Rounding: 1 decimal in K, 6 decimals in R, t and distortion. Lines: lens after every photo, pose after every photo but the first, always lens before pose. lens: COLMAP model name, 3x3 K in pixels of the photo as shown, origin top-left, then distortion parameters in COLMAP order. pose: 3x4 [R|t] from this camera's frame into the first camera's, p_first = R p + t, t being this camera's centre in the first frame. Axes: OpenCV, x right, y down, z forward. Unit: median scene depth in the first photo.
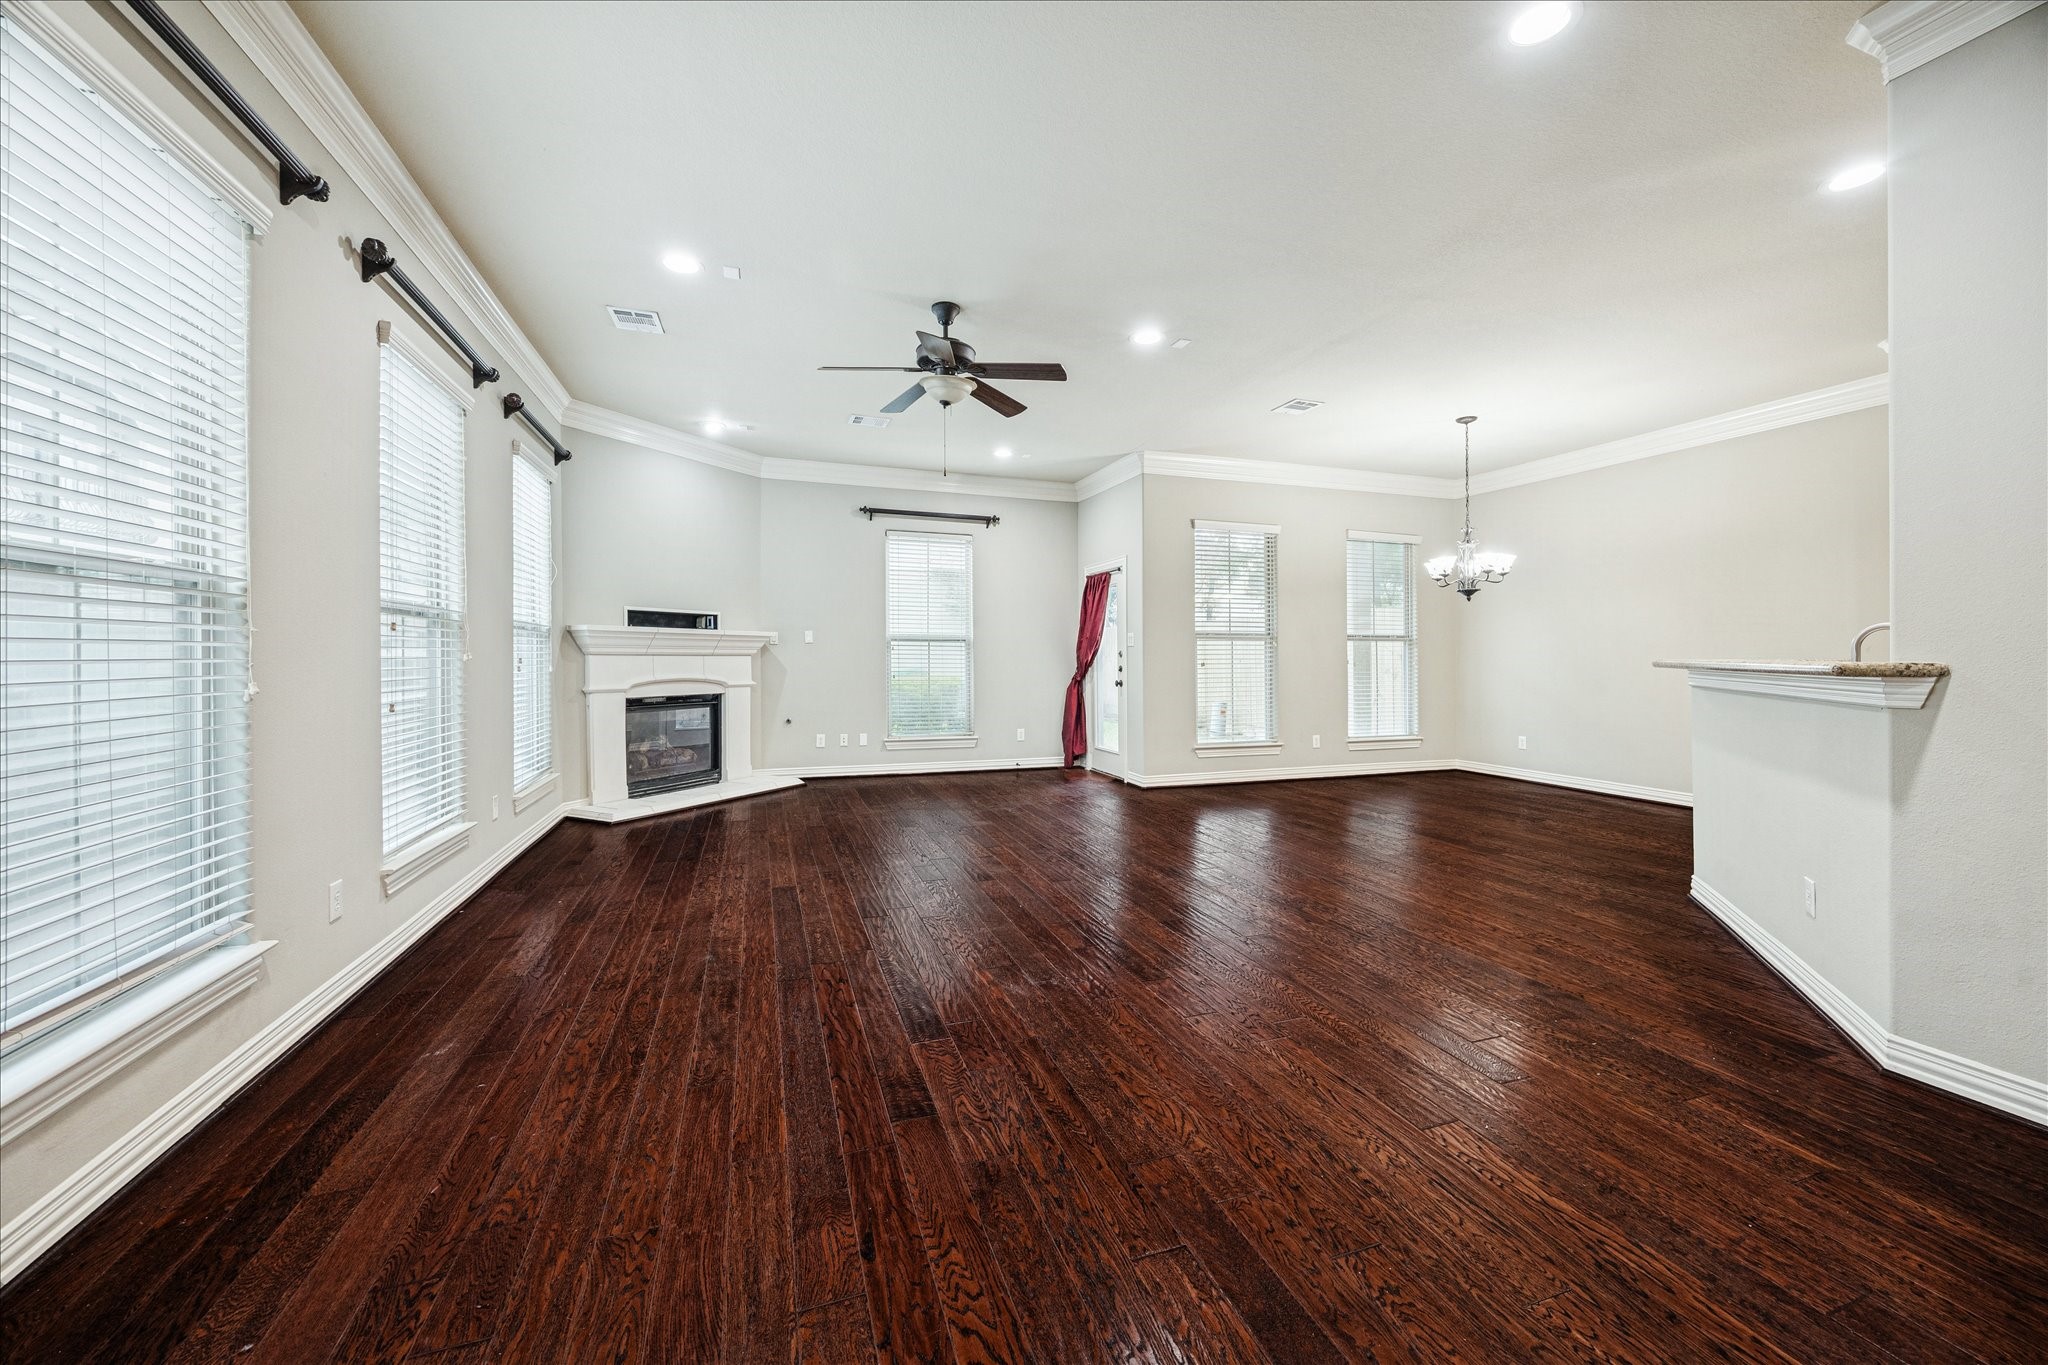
lens RADIAL K [[795.1, 0, 1042.1], [0, 795.1, 654.8], [0, 0, 1]] dist [0.002589, 0.000244]
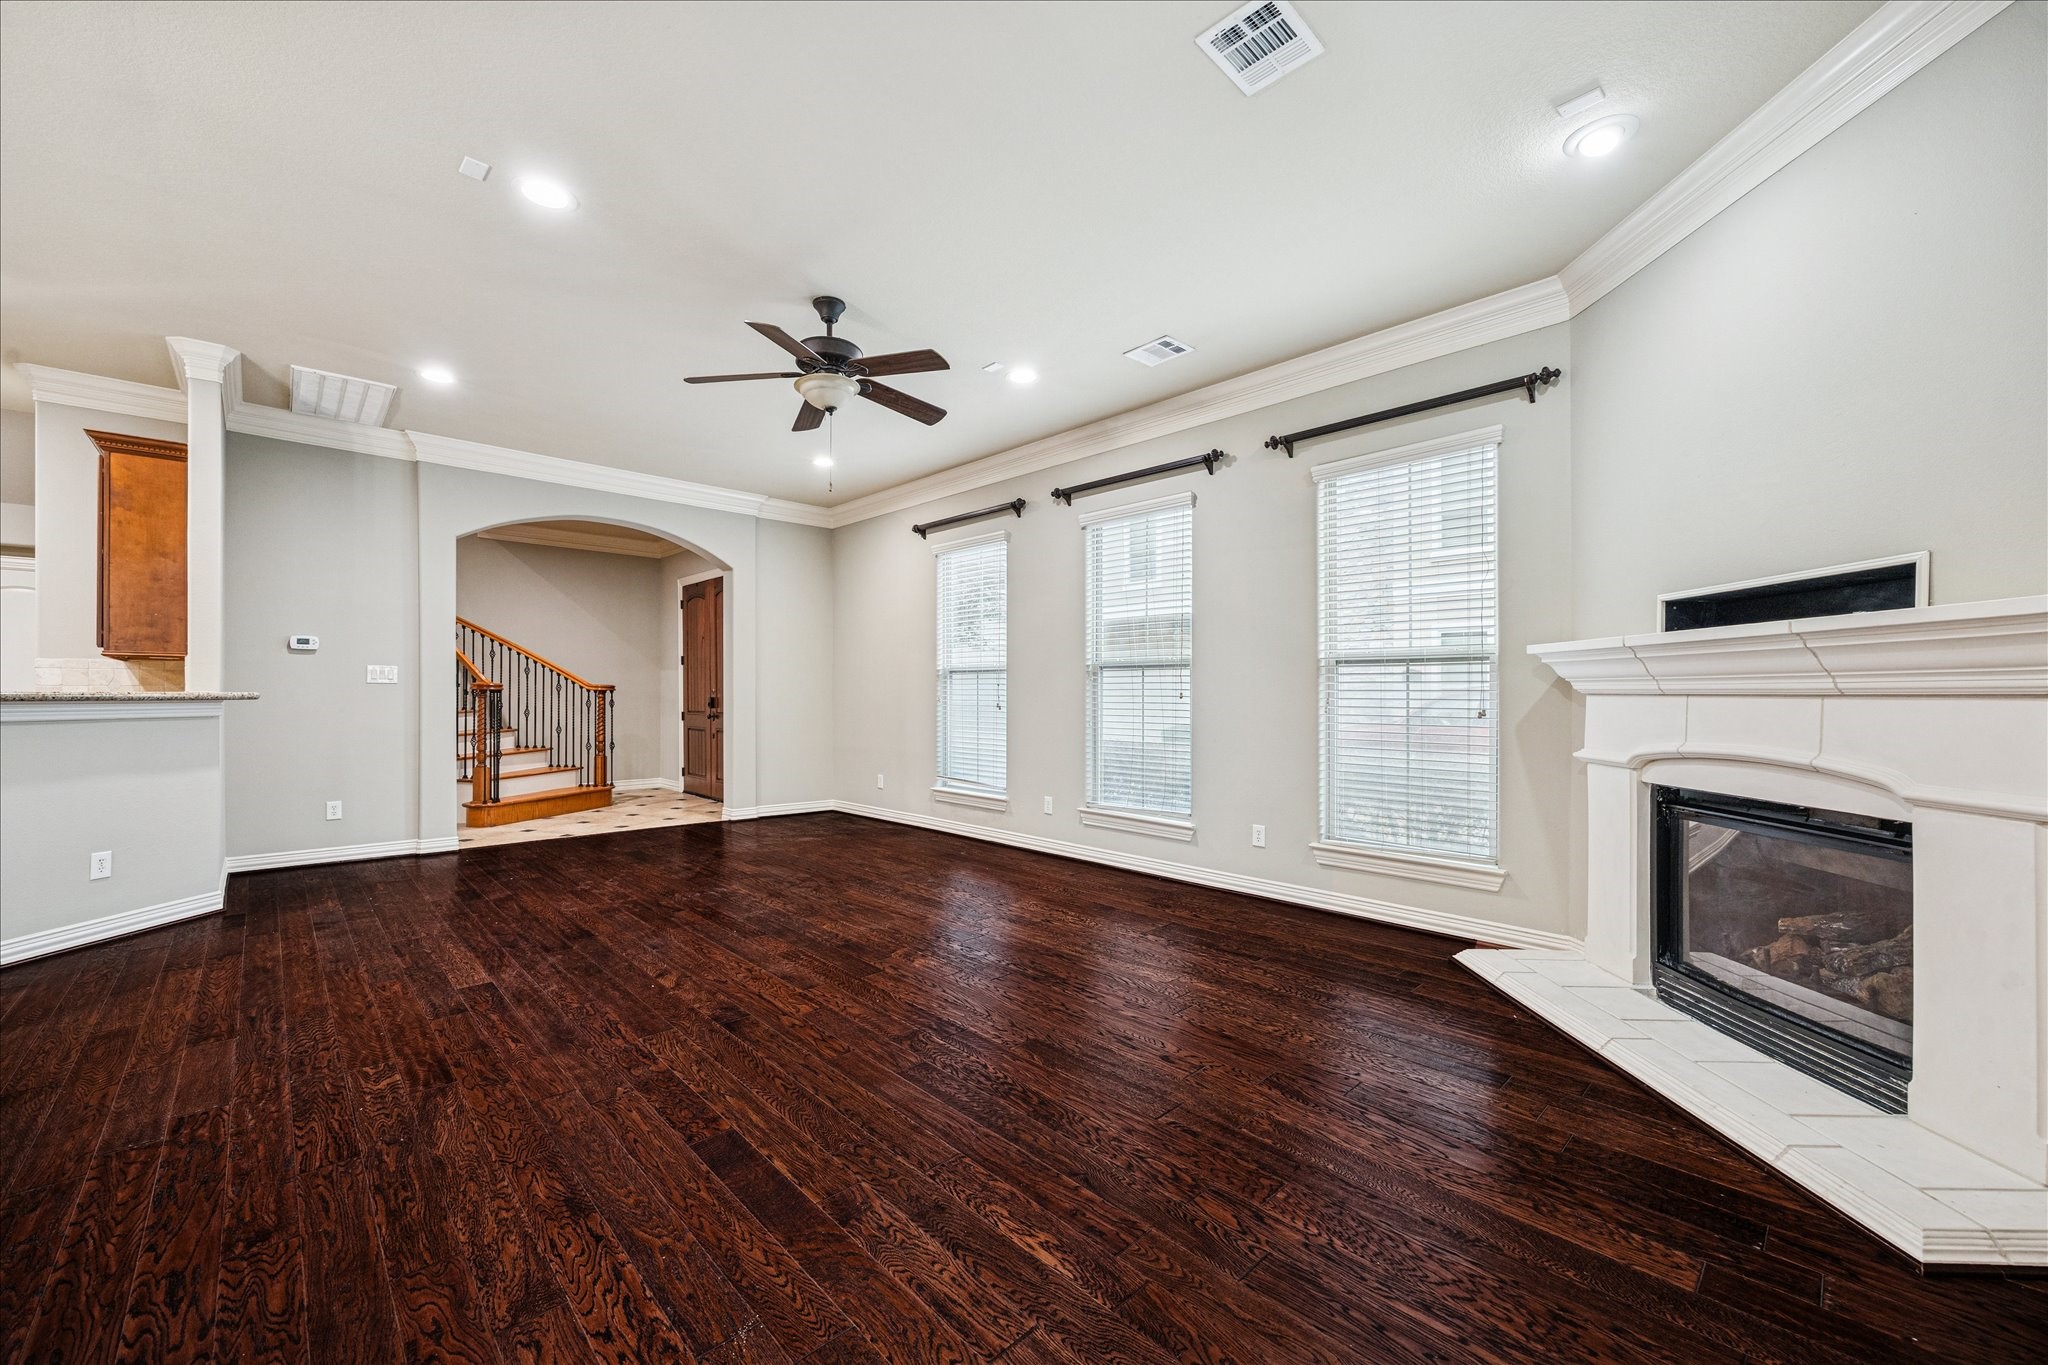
lens RADIAL K [[803.6, 0, 1034.0], [0, 803.6, 697.9], [0, 0, 1]] dist [-0.002433, -0.000073]
pose [[-0.911344, -0.004466, -0.411622, 0.027526], [-0.005756, 0.999982, 0.001895, 0.003131], [0.411606, 0.004096, -0.911353, 1.284393]]
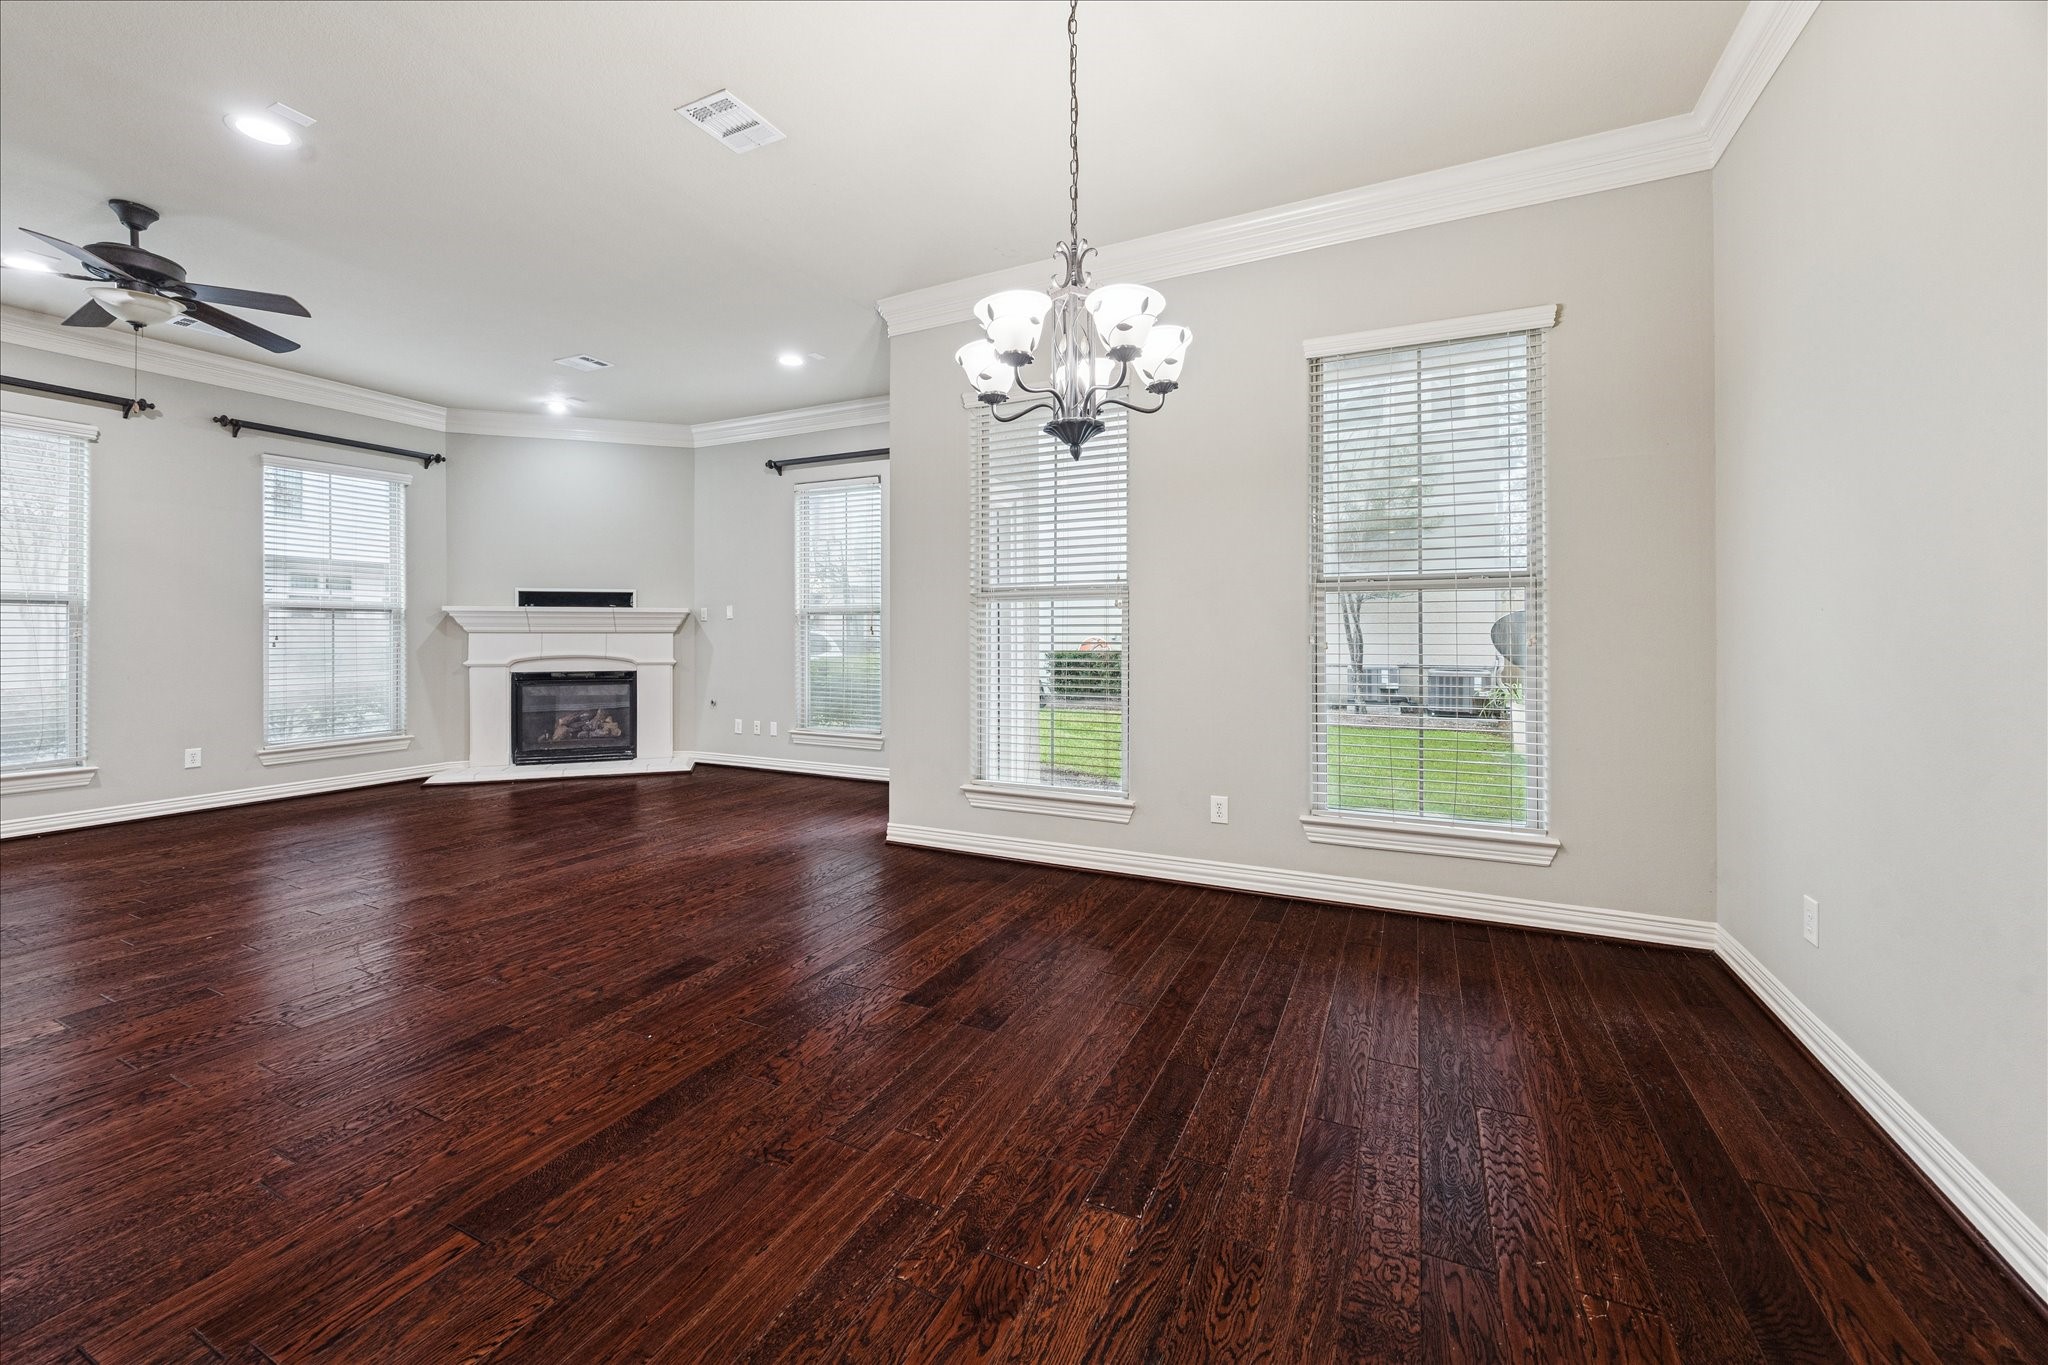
lens RADIAL K [[807.3, 0, 1012.4], [0, 807.3, 634.7], [0, 0, 1]] dist [-0.001421, -0.000007]
pose [[0.695652, -0.004032, -0.718368, 0.741251], [0.005509, 0.999985, -0.000277, 0.006716], [0.718358, -0.003765, 0.695664, 0.715765]]
